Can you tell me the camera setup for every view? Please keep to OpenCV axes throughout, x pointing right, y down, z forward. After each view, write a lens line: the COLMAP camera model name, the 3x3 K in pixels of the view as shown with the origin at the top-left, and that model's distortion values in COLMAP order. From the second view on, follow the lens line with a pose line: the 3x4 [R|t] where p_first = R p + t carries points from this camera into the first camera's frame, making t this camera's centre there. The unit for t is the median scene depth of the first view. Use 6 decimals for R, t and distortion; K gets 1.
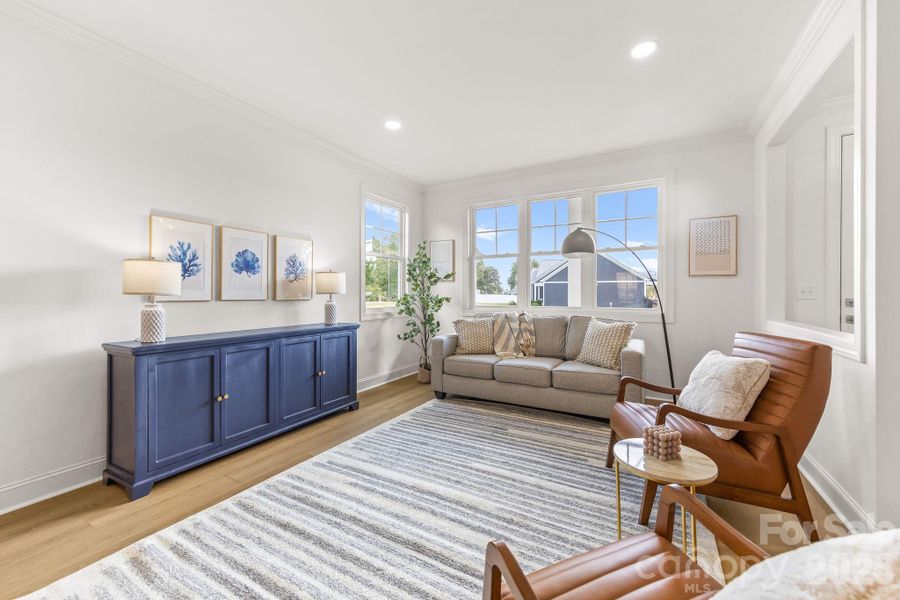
lens RADIAL K [[354.2, 0, 451.0], [0, 354.2, 293.7], [0, 0, 1]] dist [-0.000513, -0.000035]
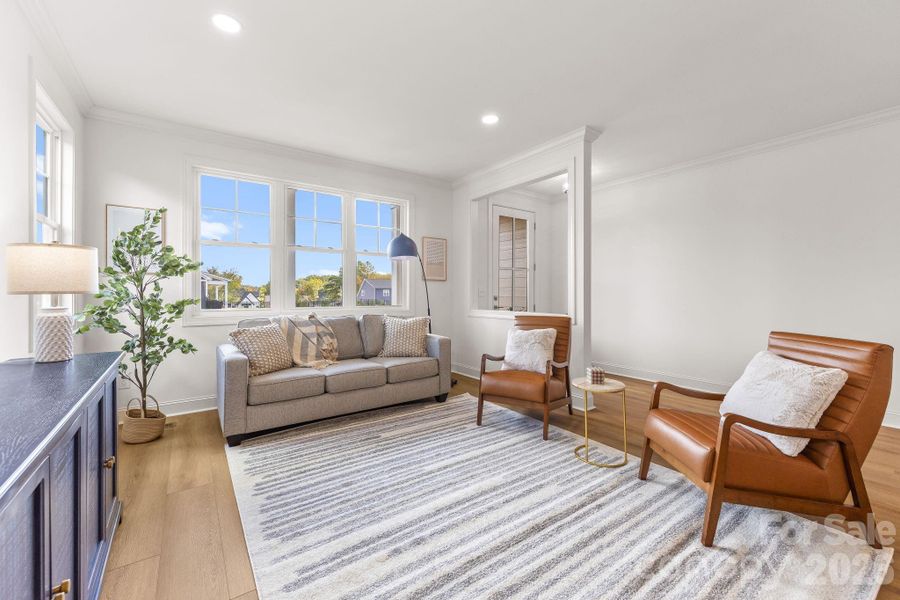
lens RADIAL K [[367.5, 0, 447.6], [0, 367.5, 292.6], [0, 0, 1]] dist [0.000322, -0.000053]
pose [[0.427261, 0.000404, 0.904128, -0.623572], [0.004463, 0.999987, -0.002556, 0.002023], [-0.904117, 0.005127, 0.427254, 0.391638]]
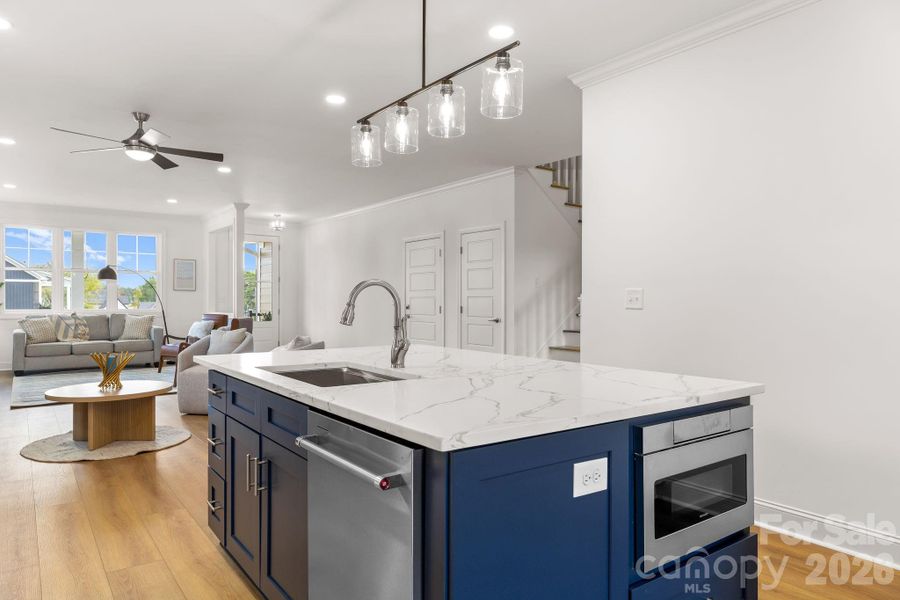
lens RADIAL K [[580.8, 0, 450.3], [0, 580.8, 304.7], [0, 0, 1]] dist [0.001403, 0.001050]
pose [[0.406972, -0.007803, 0.913407, -1.743129], [-0.000116, 0.999963, 0.008593, -0.002717], [-0.913440, -0.003603, 0.406956, -1.786516]]
